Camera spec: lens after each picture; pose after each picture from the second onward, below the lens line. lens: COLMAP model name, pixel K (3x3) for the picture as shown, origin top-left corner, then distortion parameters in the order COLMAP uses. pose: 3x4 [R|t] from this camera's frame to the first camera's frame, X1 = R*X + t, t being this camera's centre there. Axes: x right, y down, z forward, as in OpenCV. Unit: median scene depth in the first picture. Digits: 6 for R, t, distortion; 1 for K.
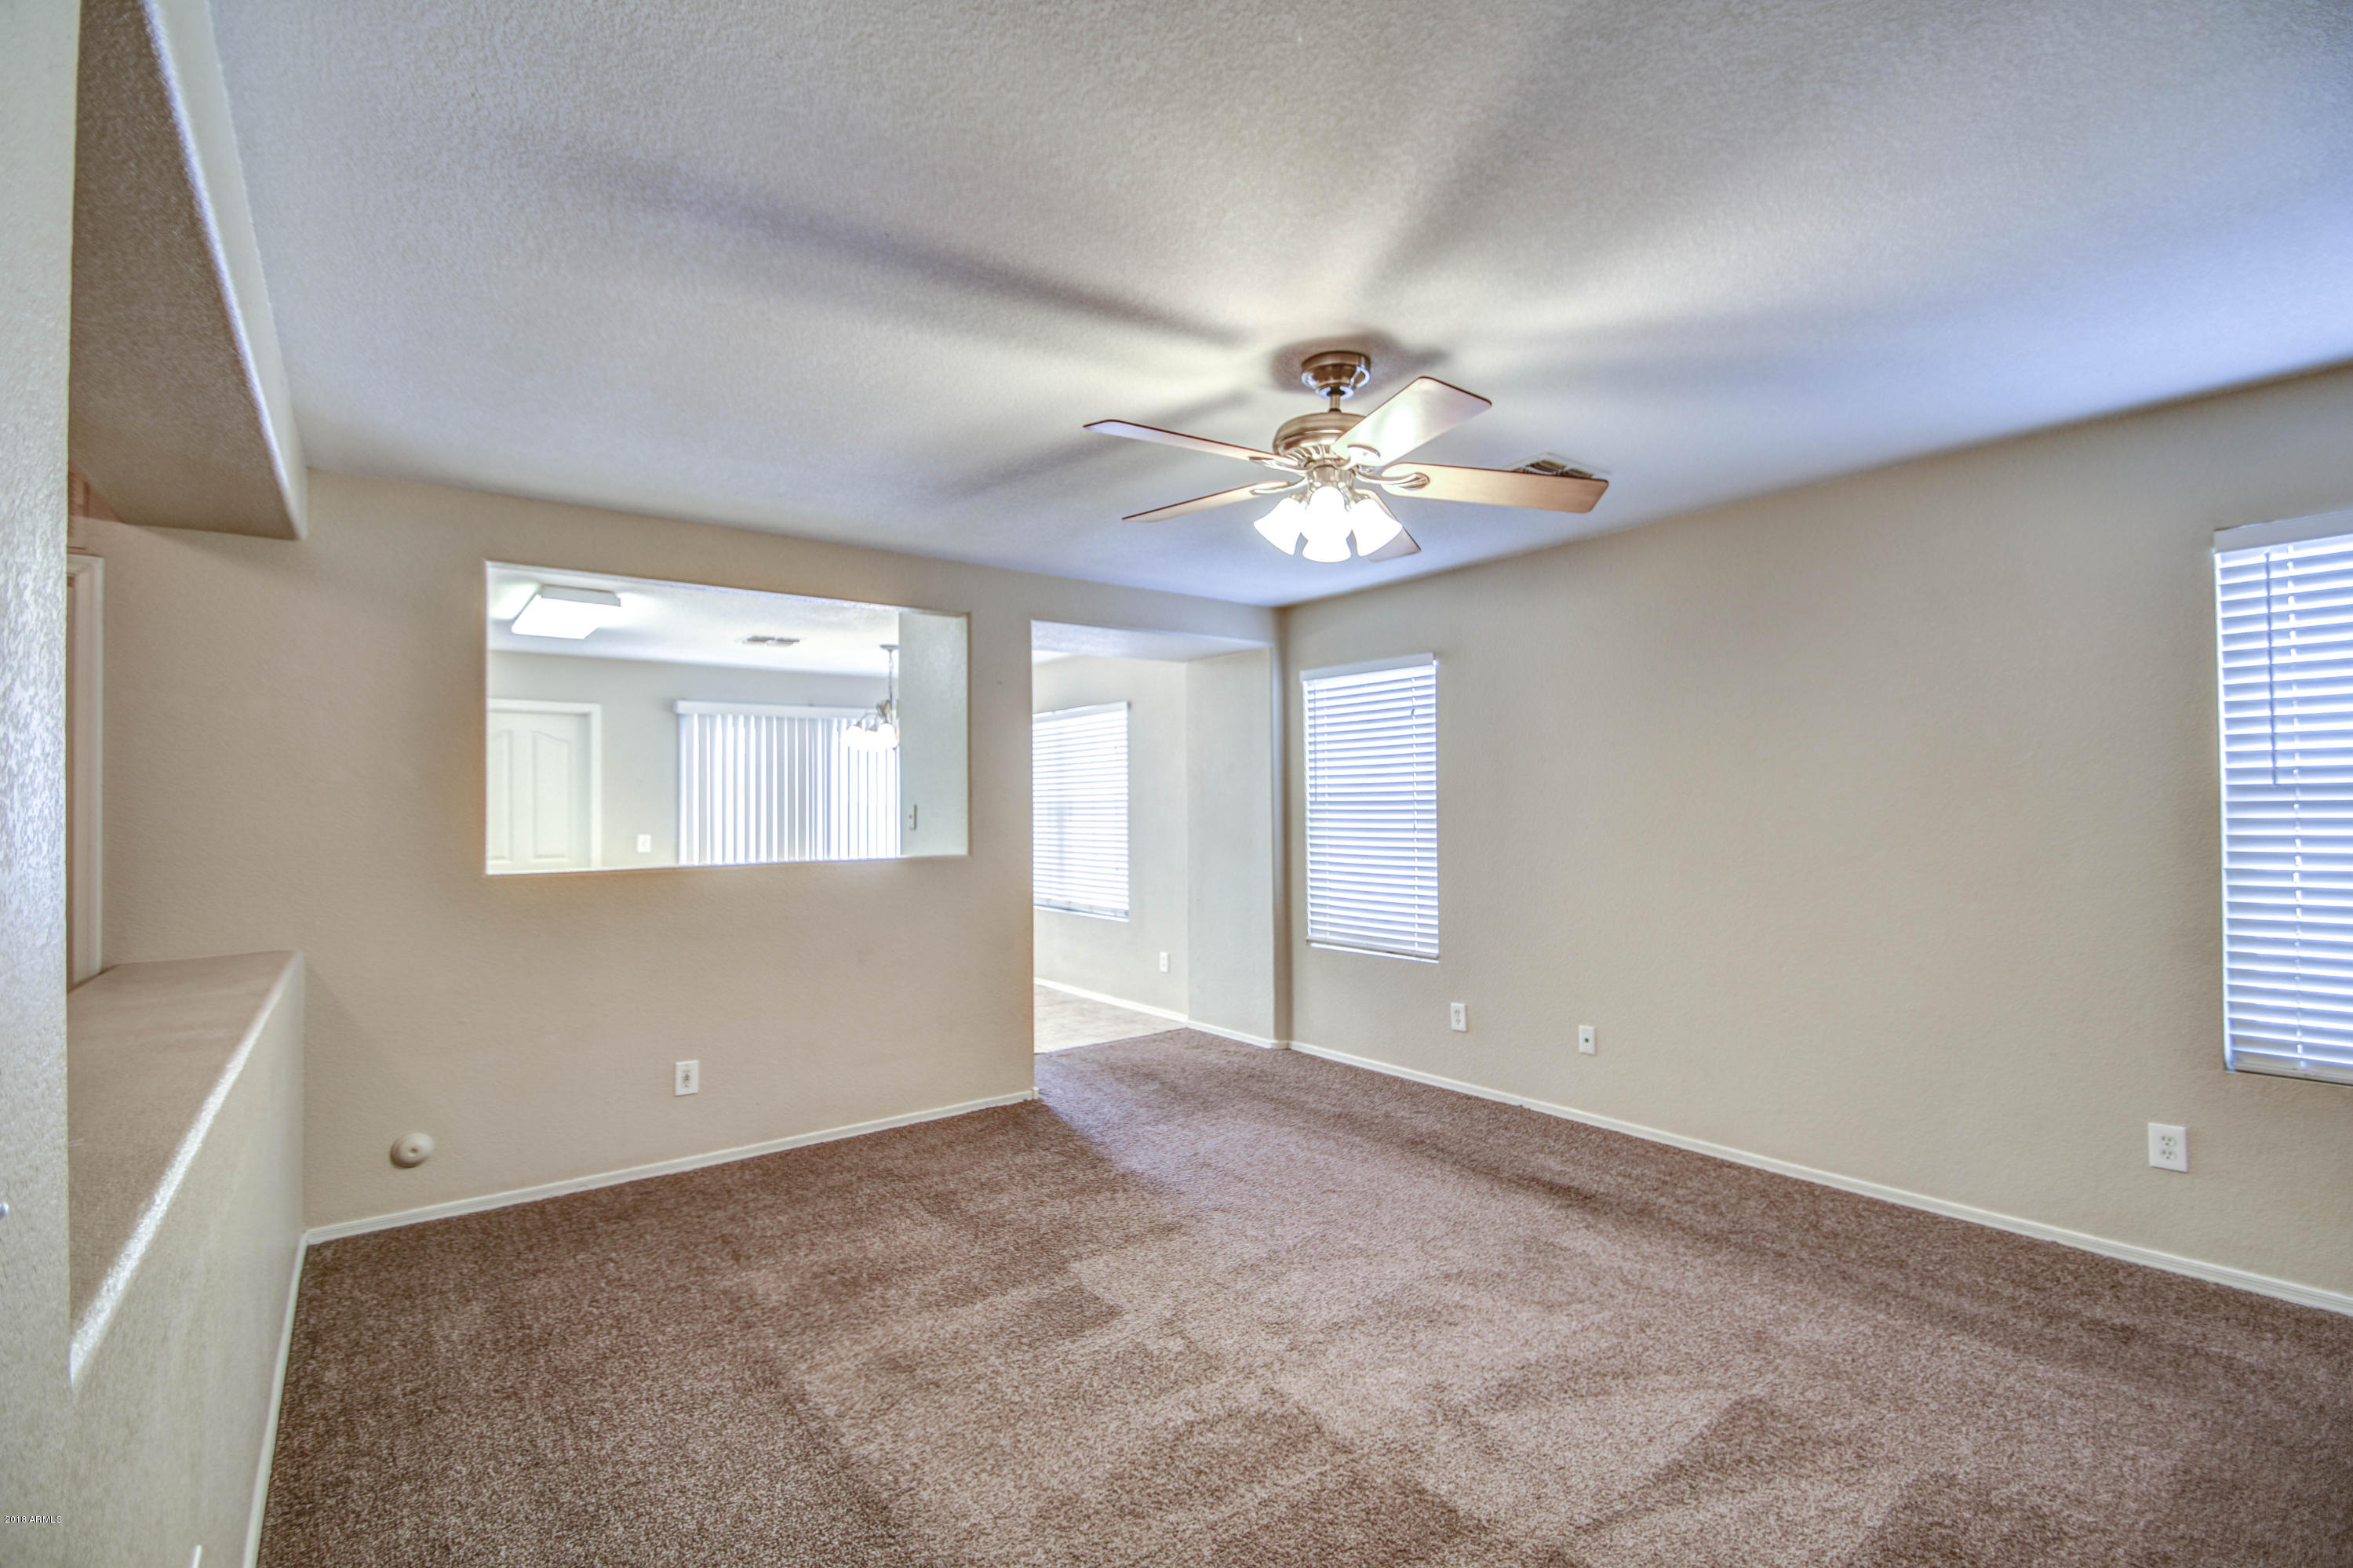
lens RADIAL K [[1037.5, 0, 1173.7], [0, 1037.5, 792.8], [0, 0, 1]] dist [0.007647, -0.014580]
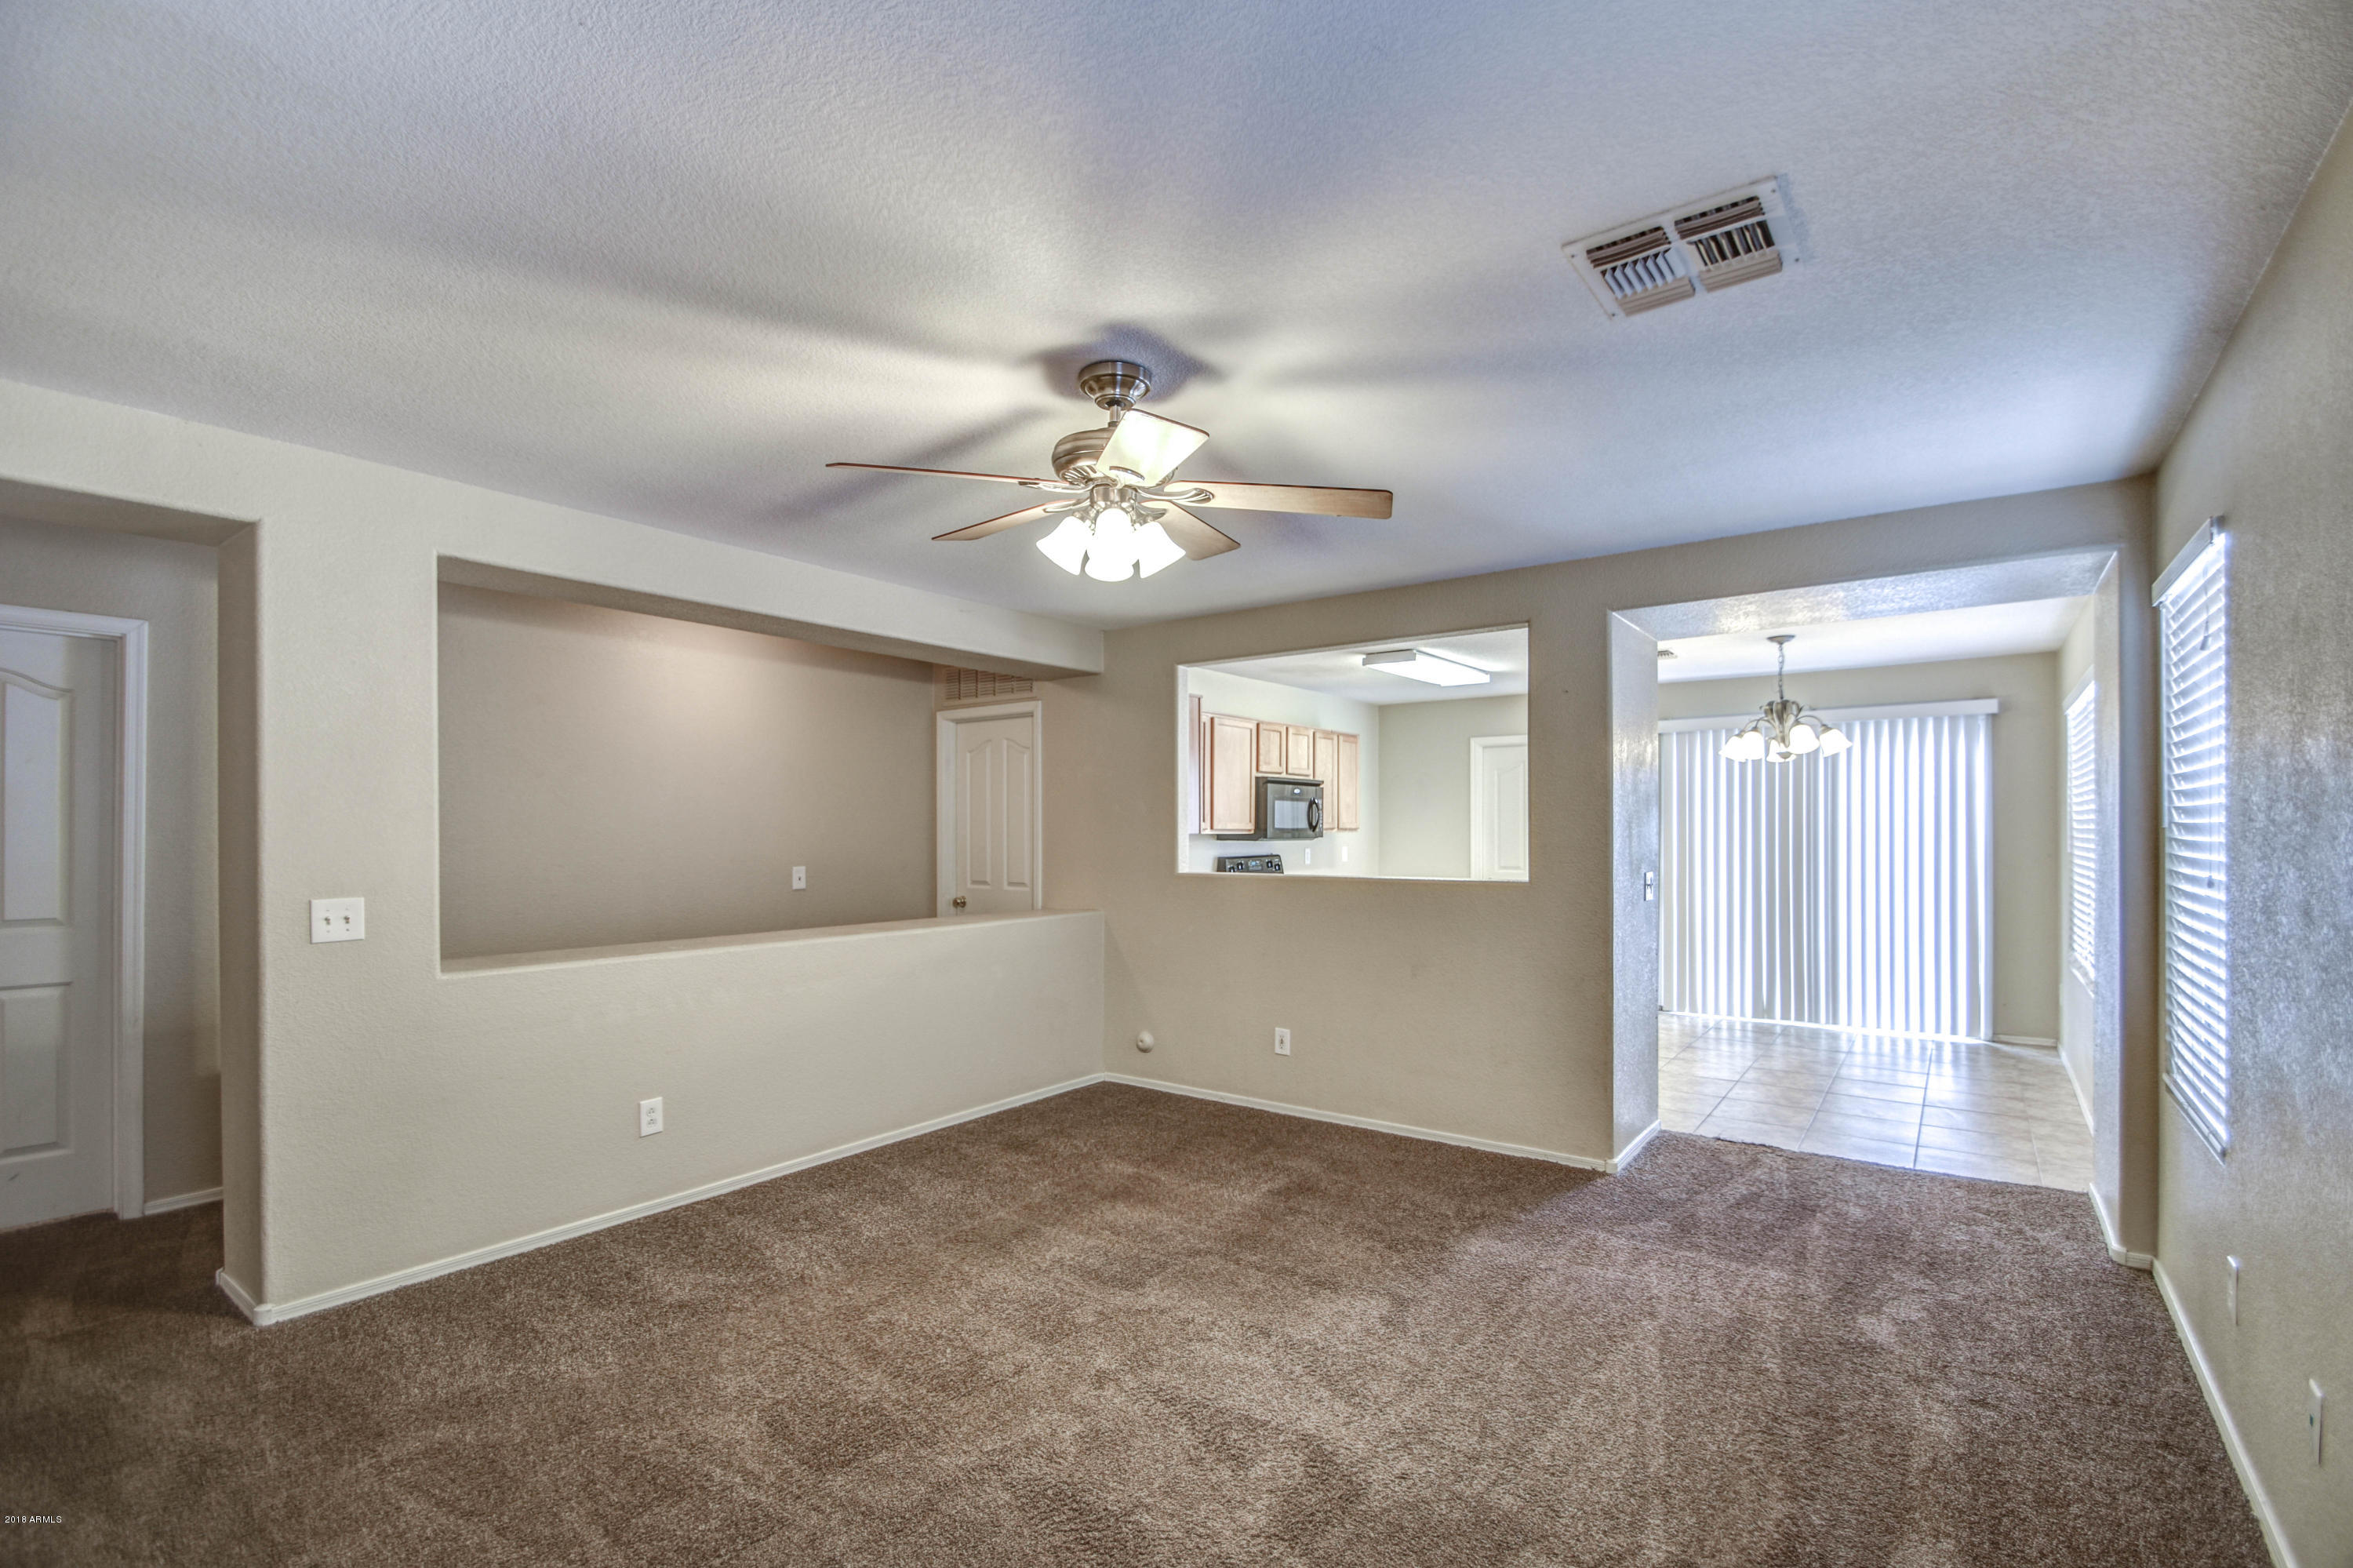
lens RADIAL K [[1043.0, 0, 1170.2], [0, 1043.0, 824.9], [0, 0, 1]] dist [0.011965, -0.016882]
pose [[0.288204, 0.006916, -0.957544, 0.750156], [0.012302, 0.999865, 0.010925, -0.007253], [0.957490, -0.014929, 0.288079, 0.526842]]
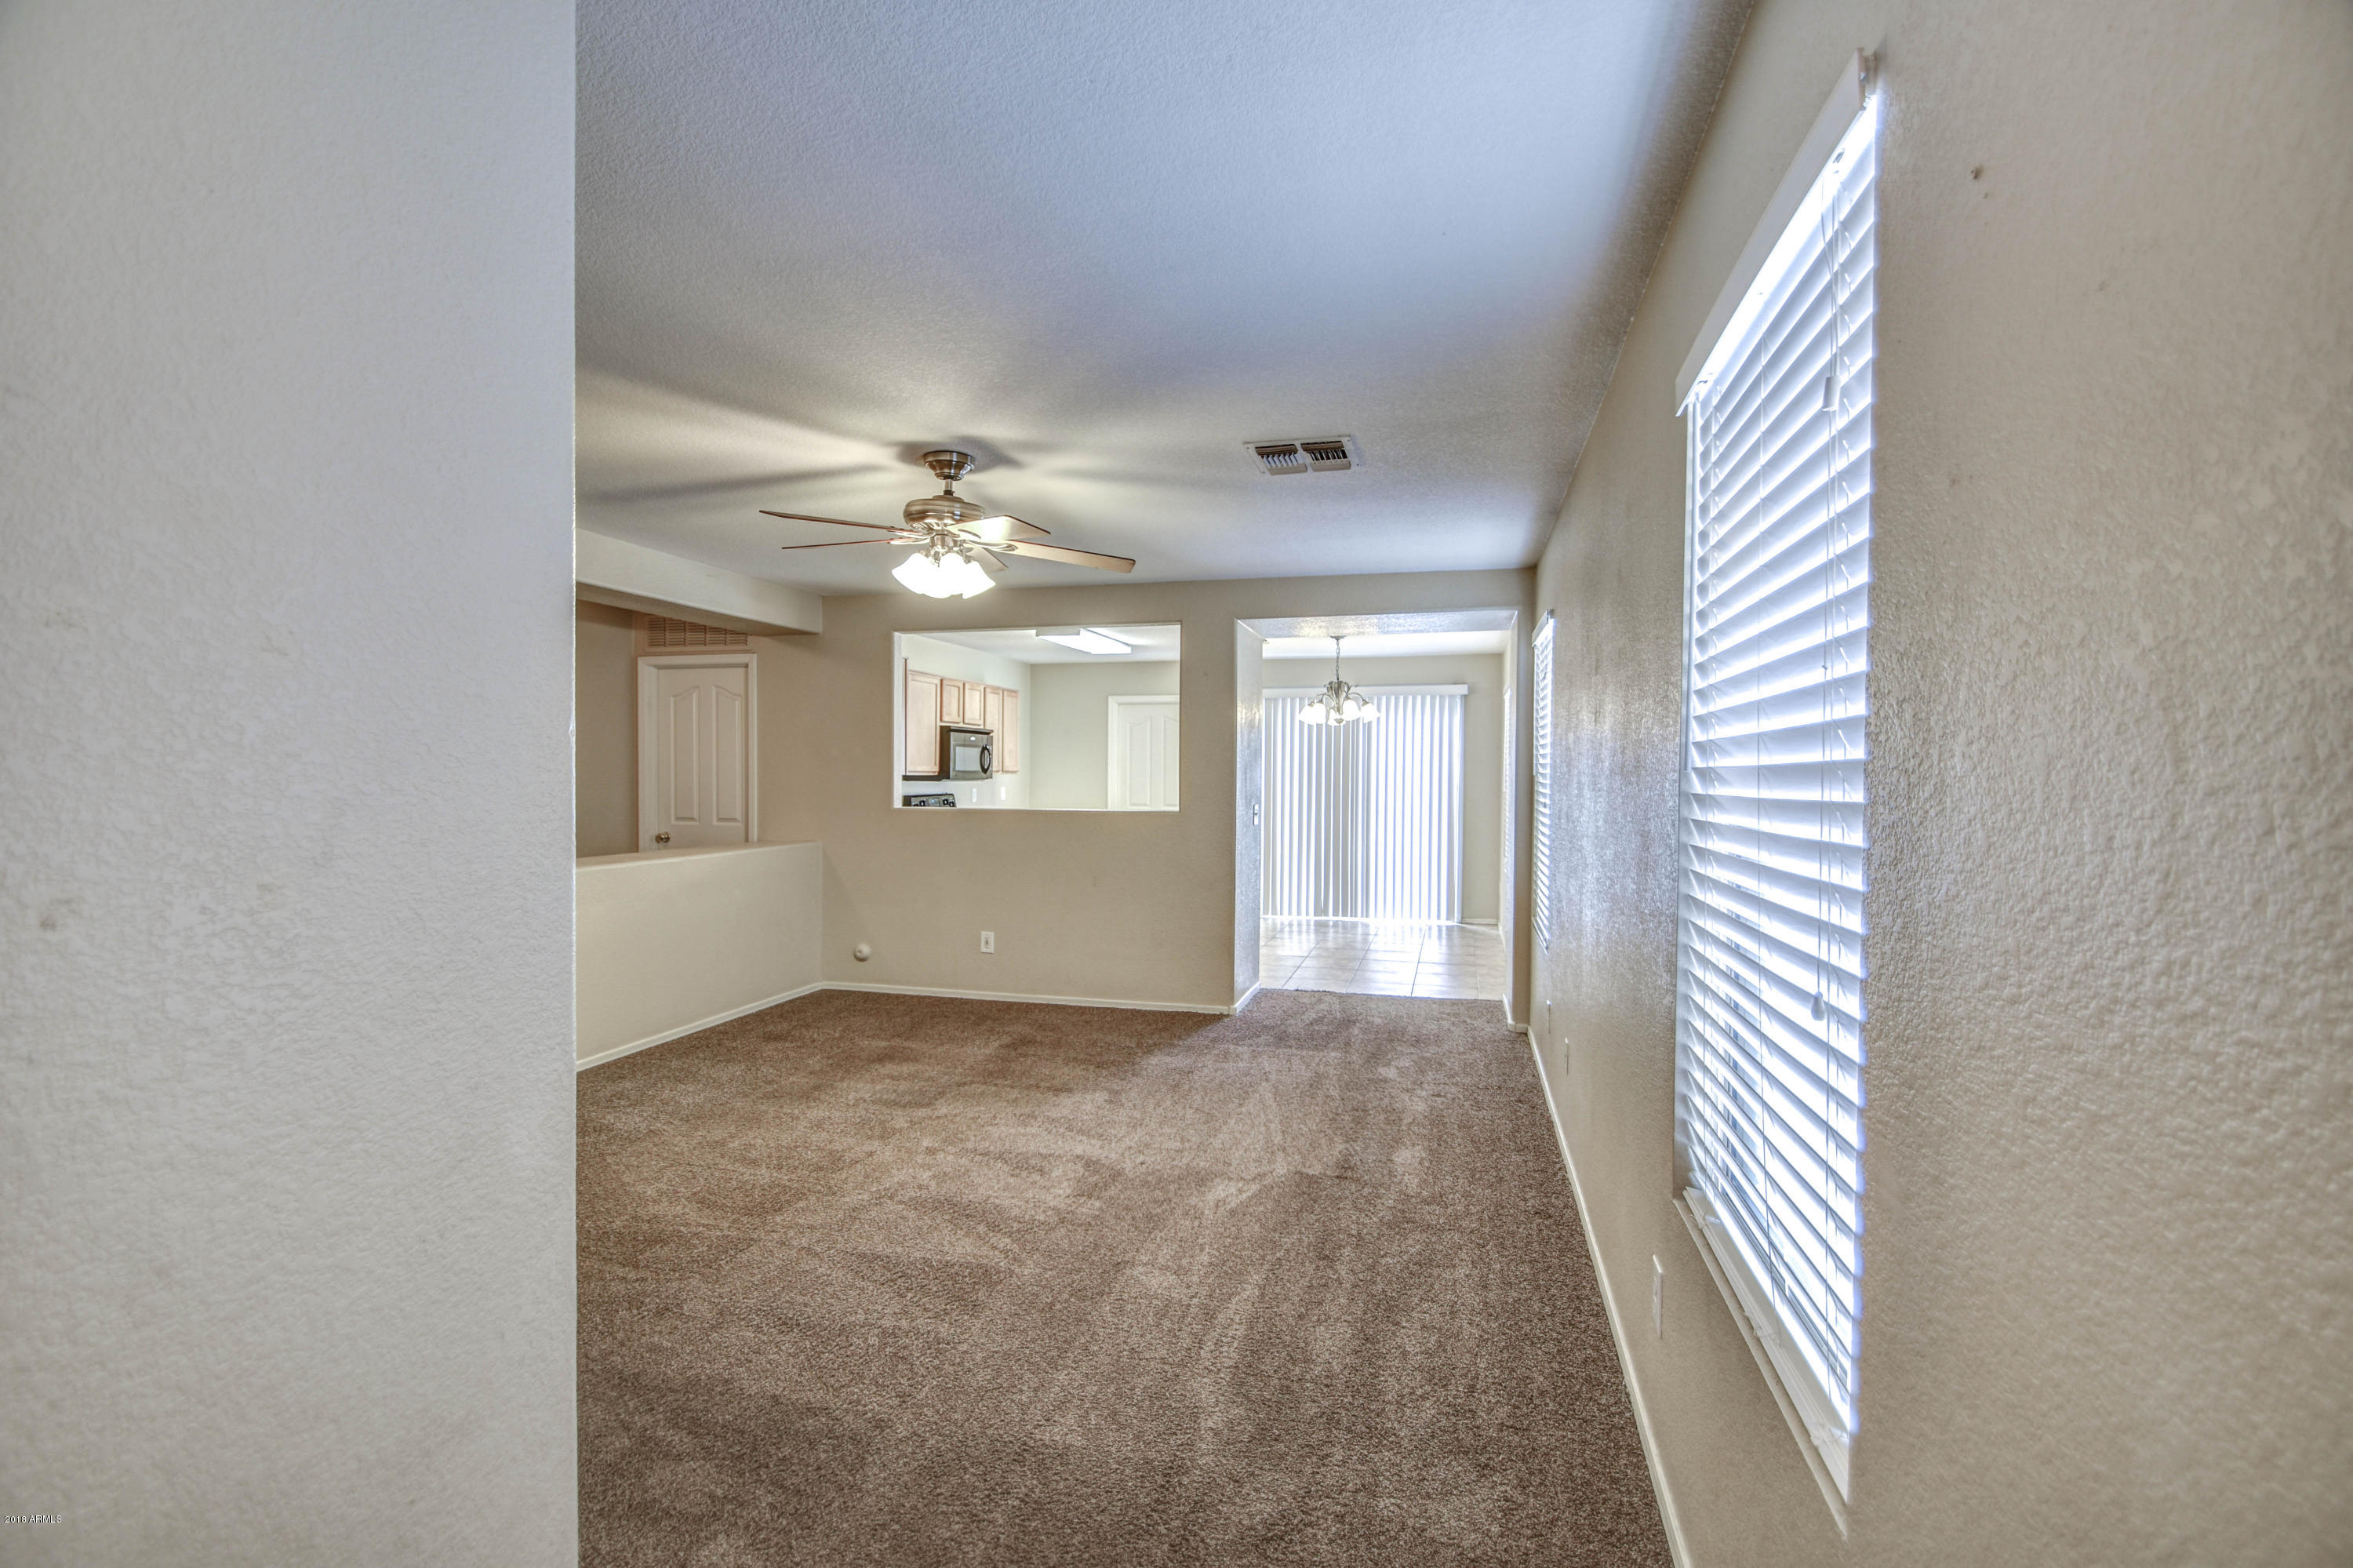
lens RADIAL K [[1039.3, 0, 1189.8], [0, 1039.3, 795.2], [0, 0, 1]] dist [-0.024170, -0.000006]
pose [[0.635738, 0.032166, -0.771234, 0.985761], [-0.002236, 0.999204, 0.039831, -0.014285], [0.771902, -0.023598, 0.635304, 0.249093]]
